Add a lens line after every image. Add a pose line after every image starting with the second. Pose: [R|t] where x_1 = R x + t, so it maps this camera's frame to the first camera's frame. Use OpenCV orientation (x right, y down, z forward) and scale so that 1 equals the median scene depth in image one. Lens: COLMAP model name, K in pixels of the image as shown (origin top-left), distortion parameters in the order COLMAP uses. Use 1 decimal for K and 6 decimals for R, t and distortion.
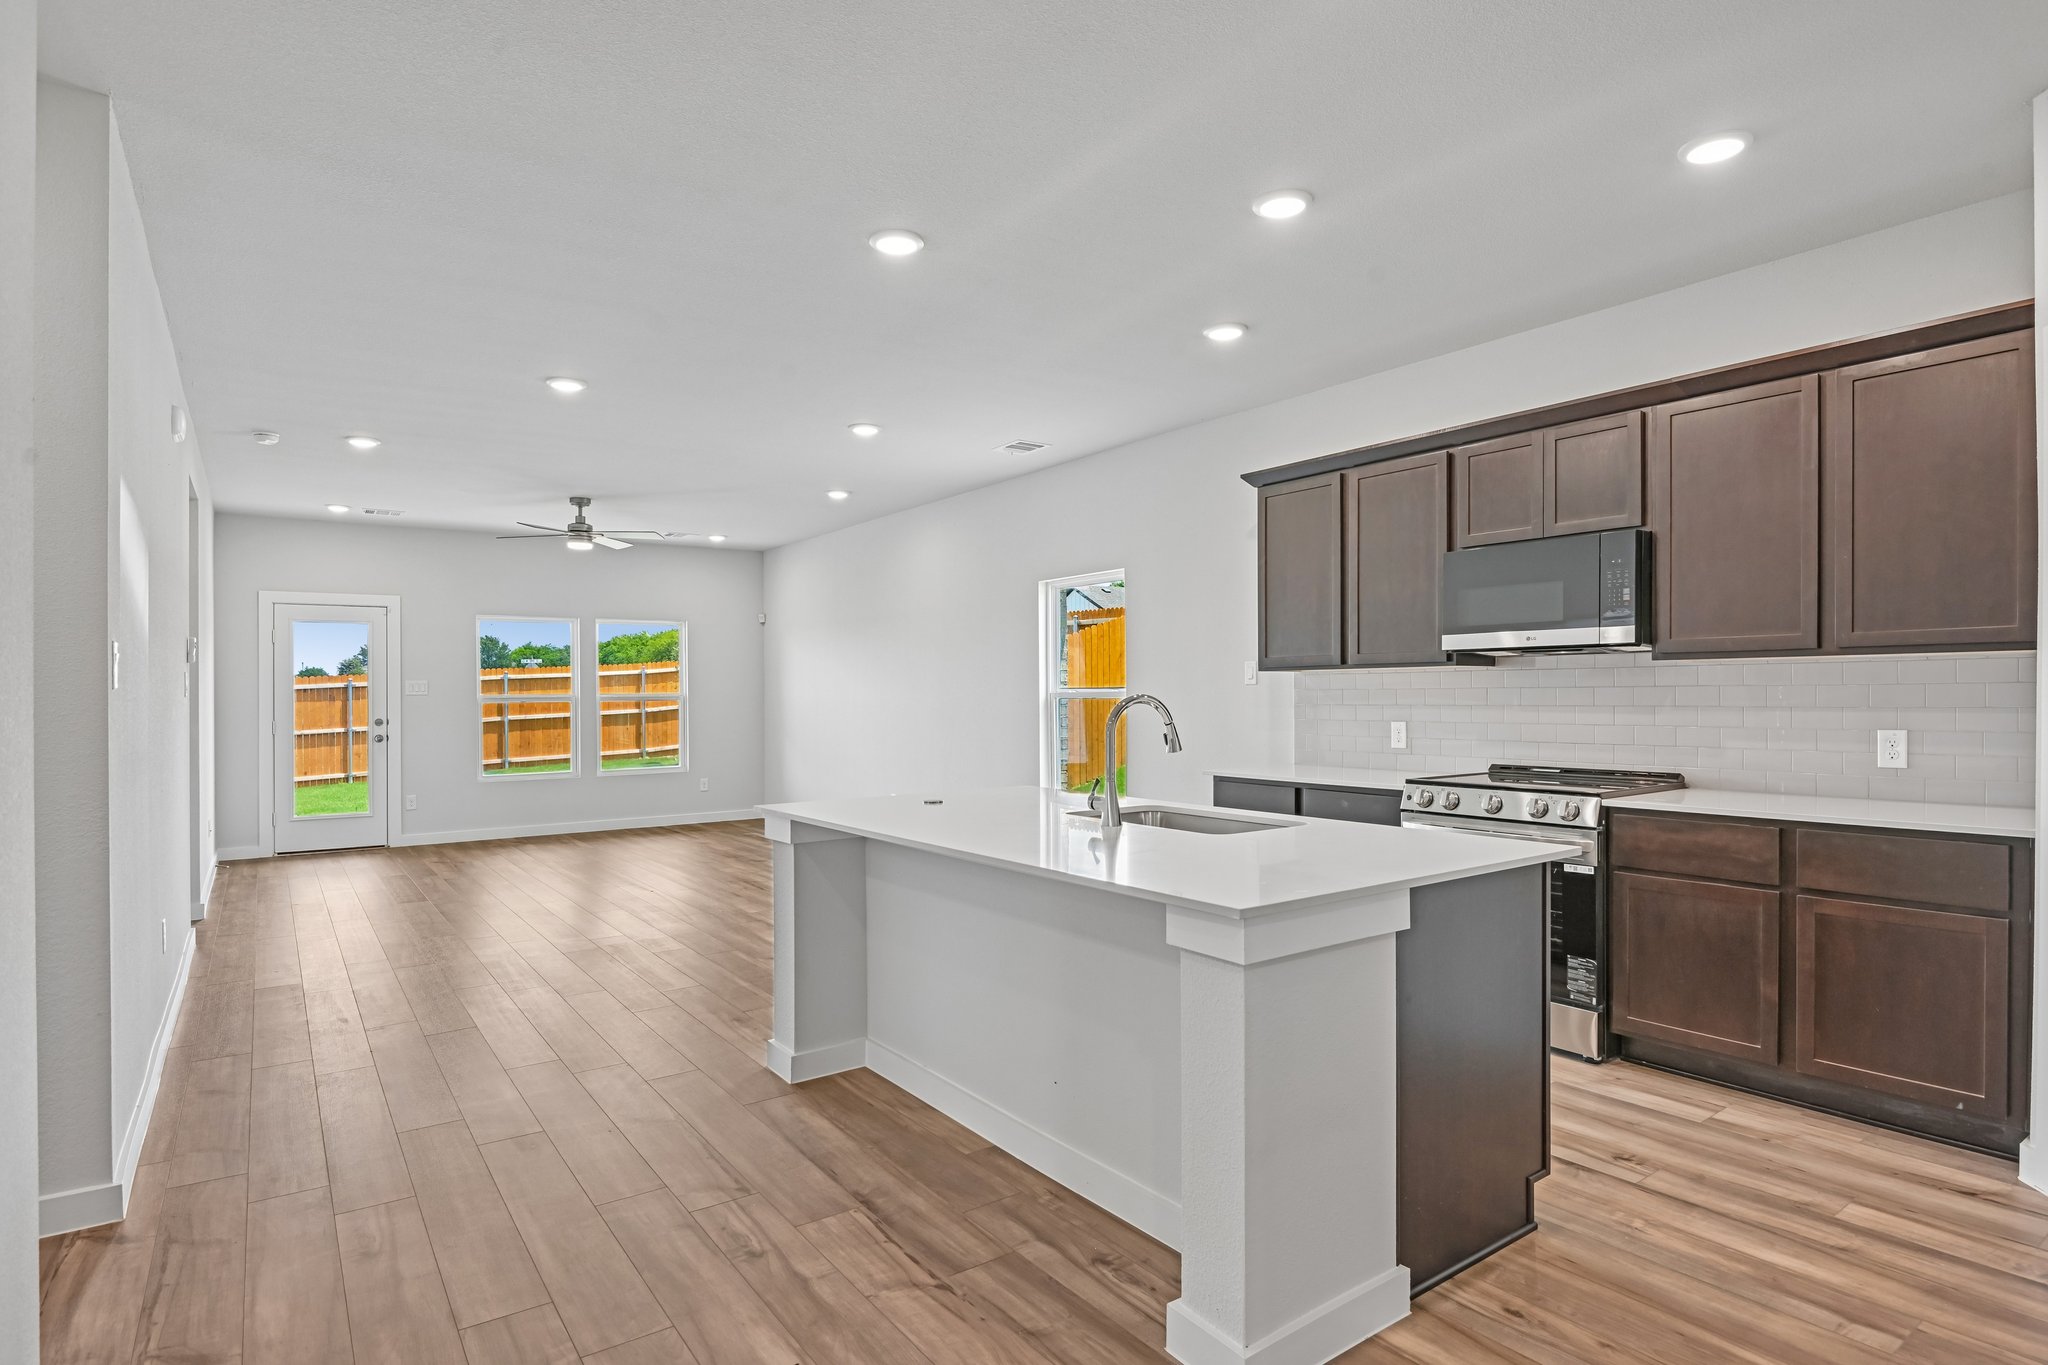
lens RADIAL K [[1087.3, 0, 1028.4], [0, 1087.3, 684.7], [0, 0, 1]] dist [-0.002276, -0.014660]
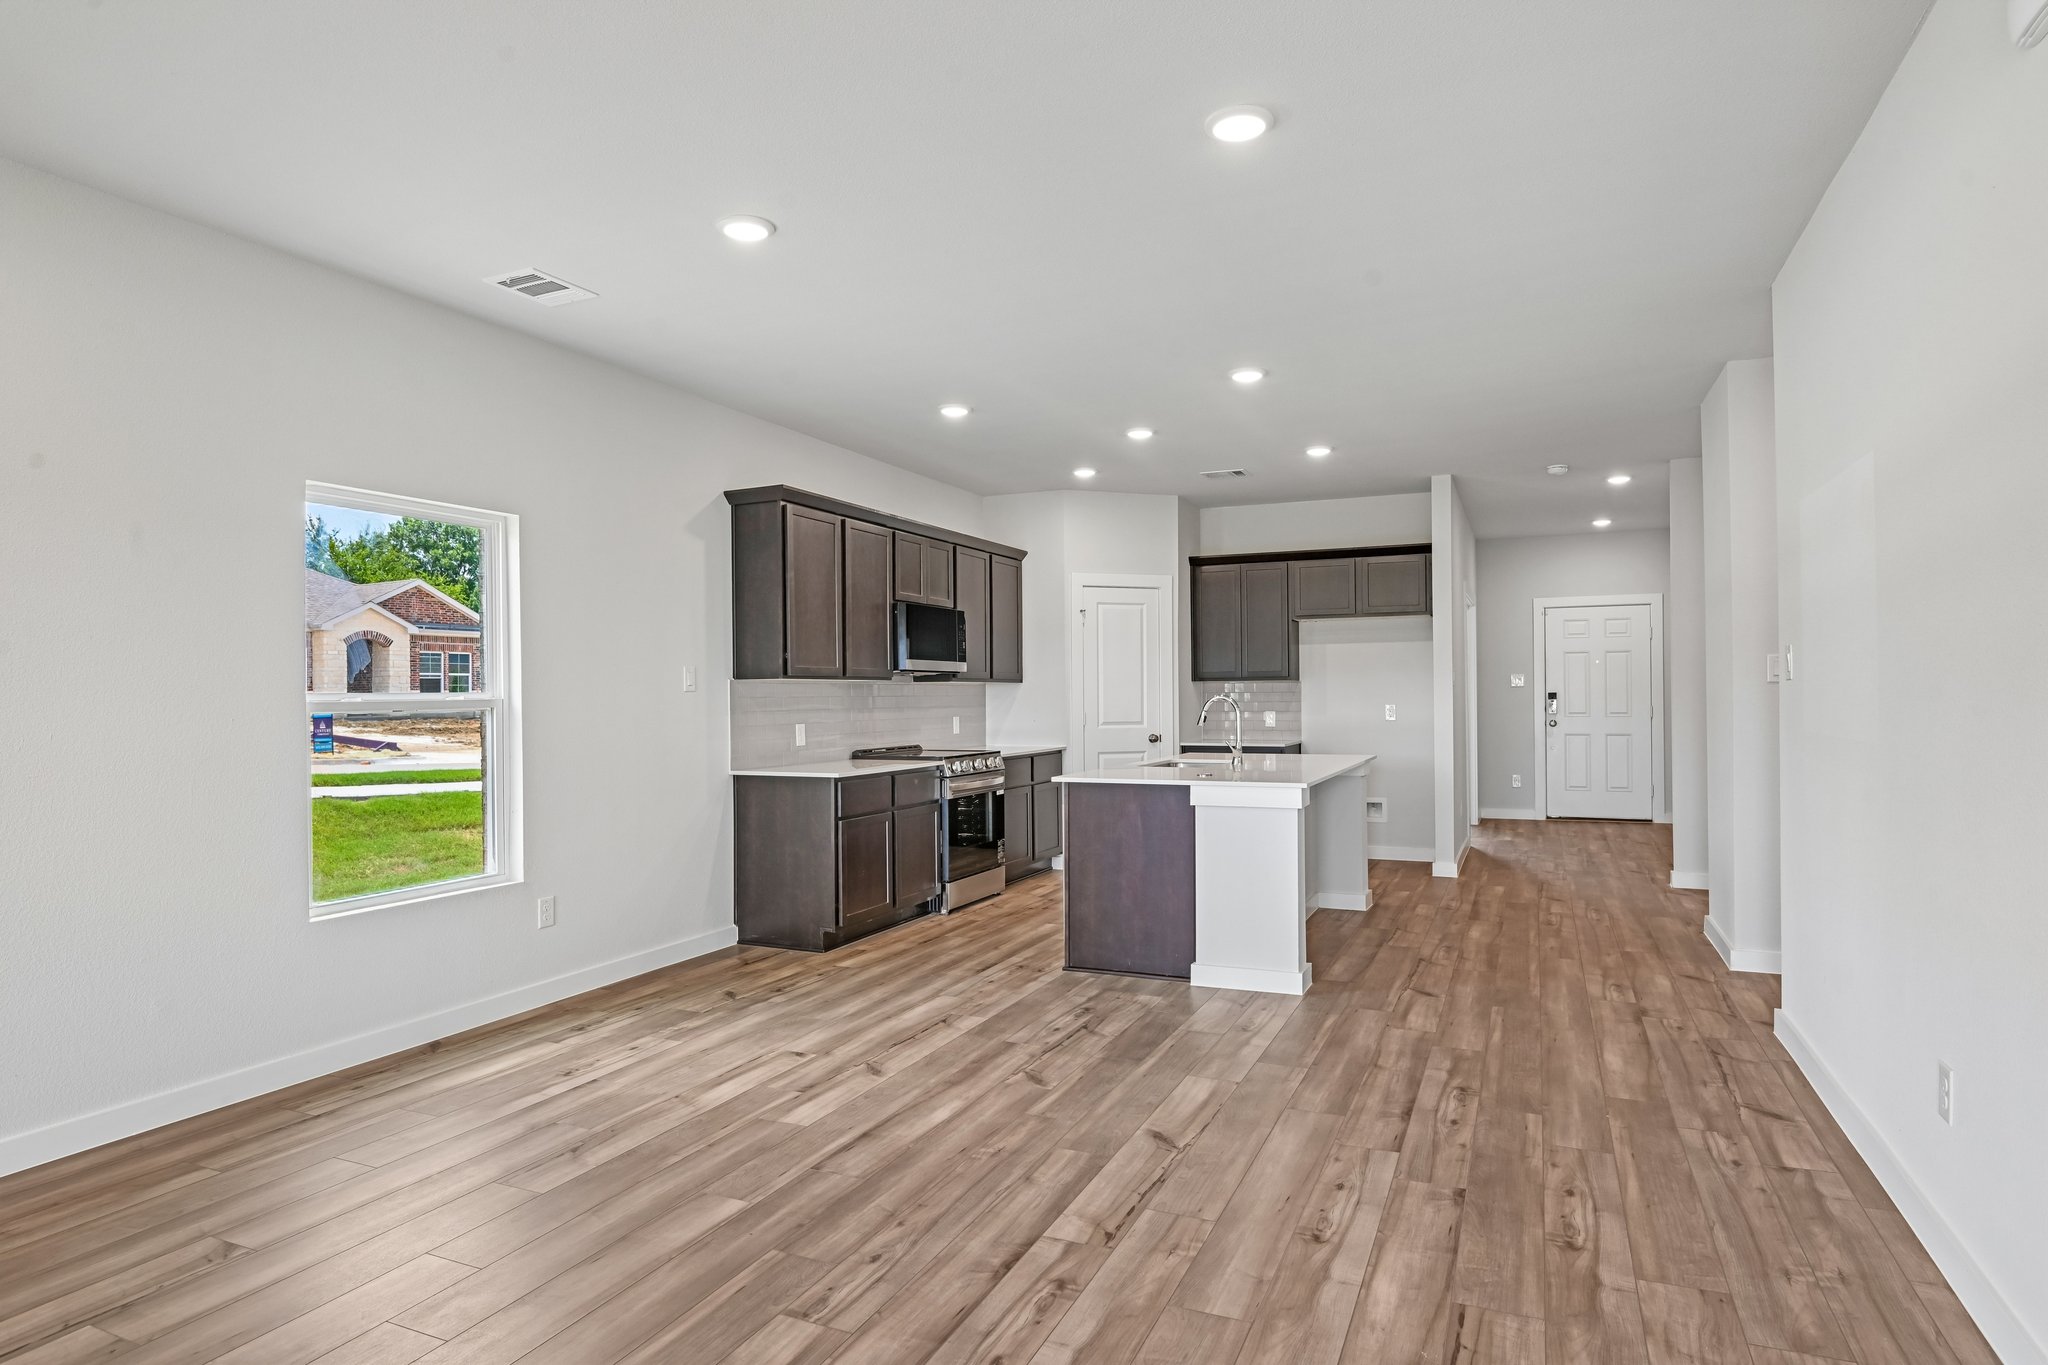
lens RADIAL K [[1143.5, 0, 1024.0], [0, 1143.5, 682.5], [0, 0, 1]] dist [0.005681, -0.026035]
pose [[-0.509457, 0.018978, 0.860287, -1.676313], [0.001593, 0.999776, -0.021112, 0.027904], [-0.860495, -0.009386, -0.509373, 2.686704]]
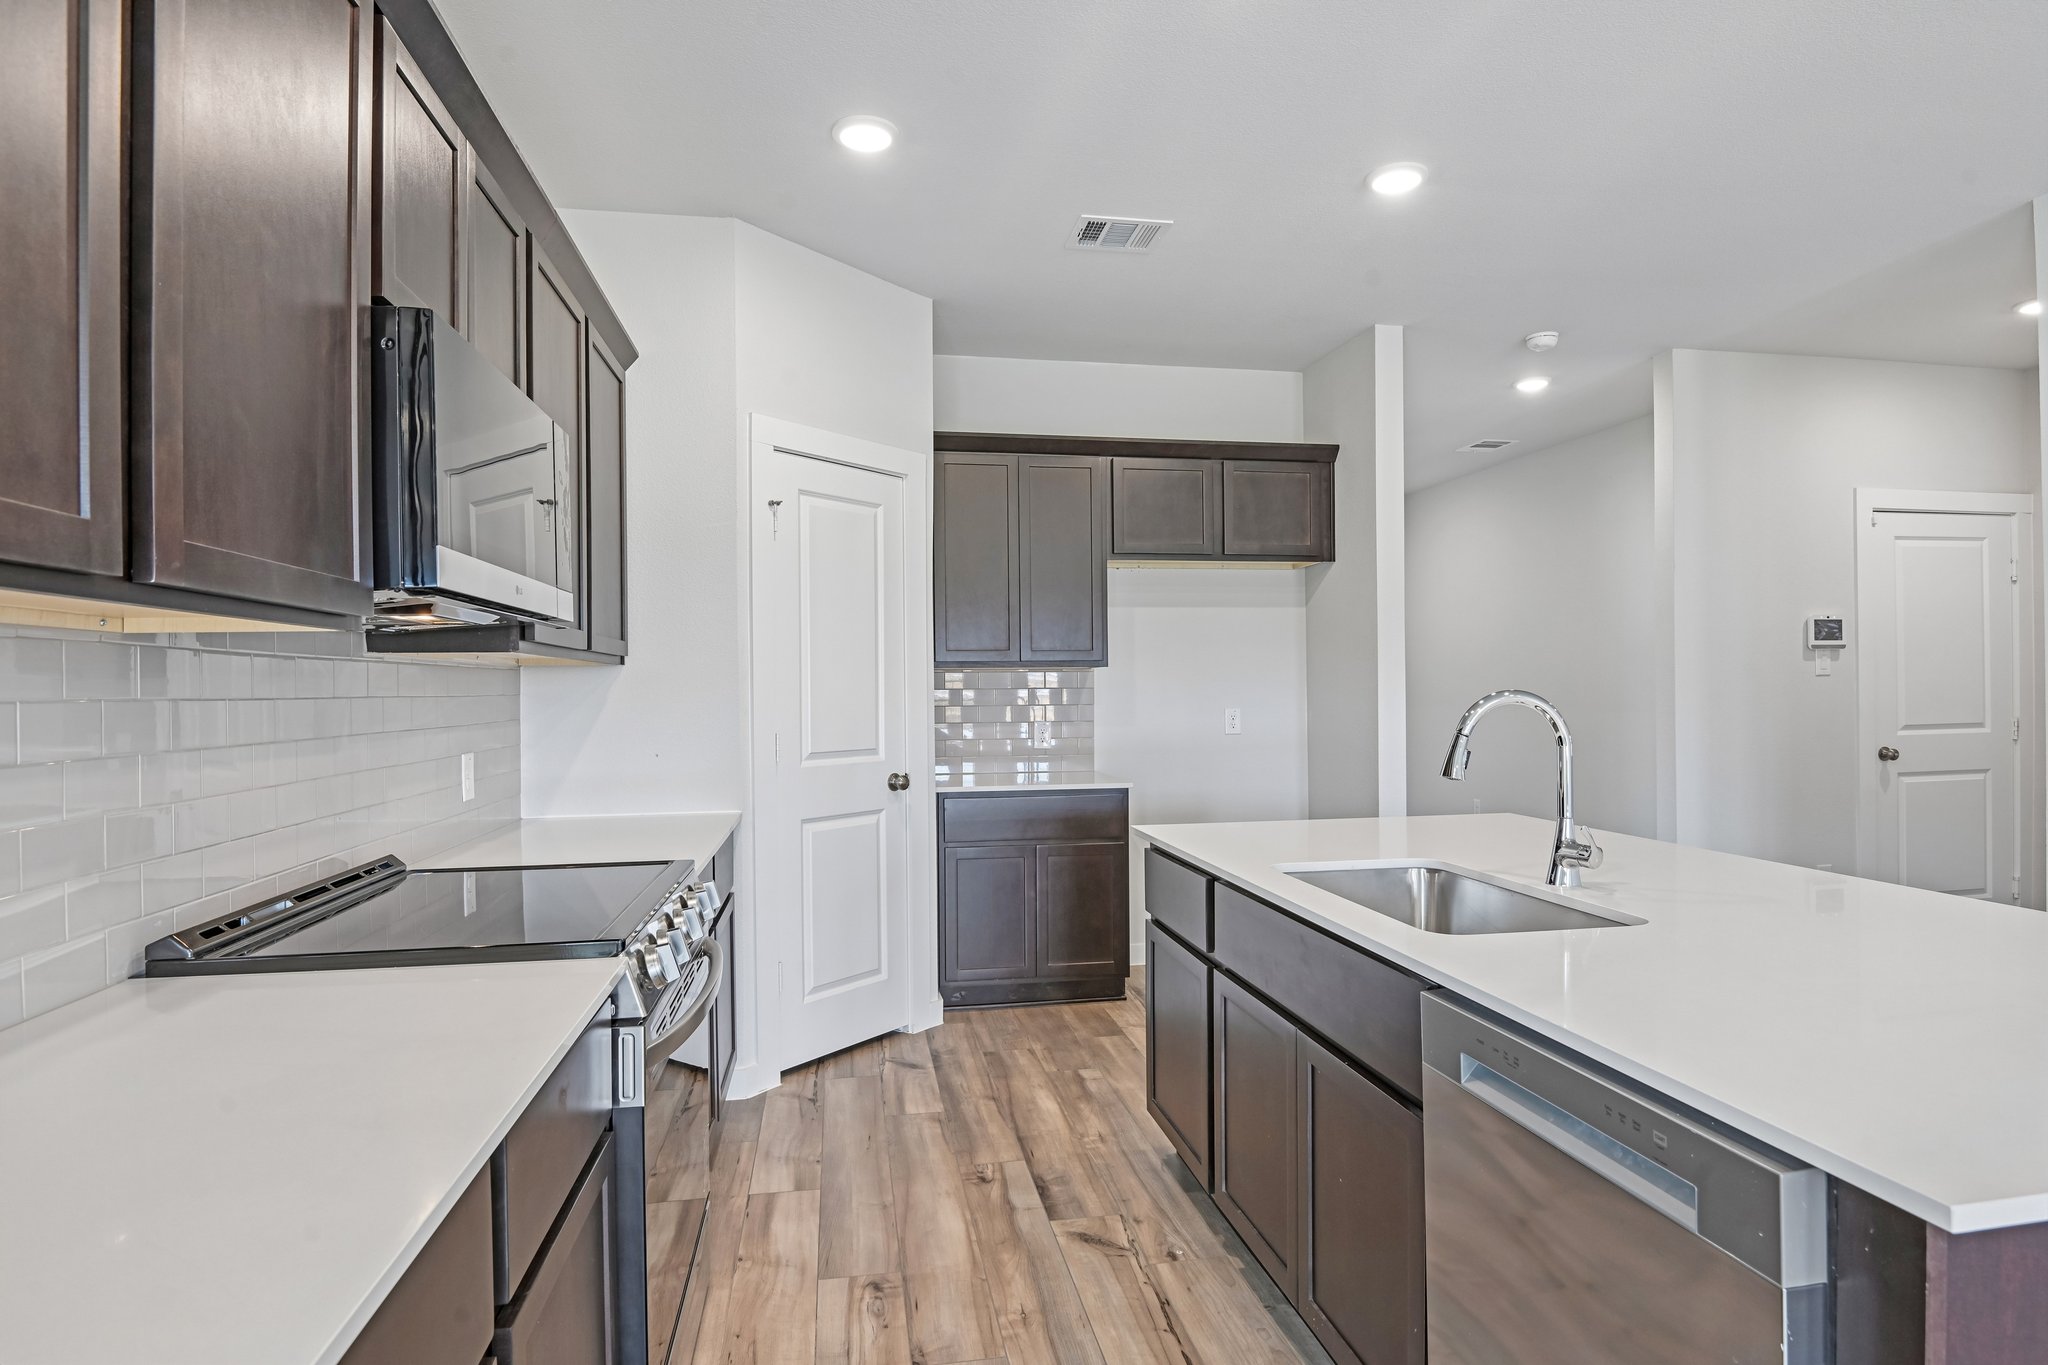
lens RADIAL K [[1087.3, 0, 1028.4], [0, 1087.3, 684.7], [0, 0, 1]] dist [-0.002276, -0.014660]
pose [[-0.903108, 0.016839, 0.429084, 0.092641], [0.011003, 0.999810, -0.016077, 0.009977], [-0.429273, -0.009798, -0.903122, 2.011653]]
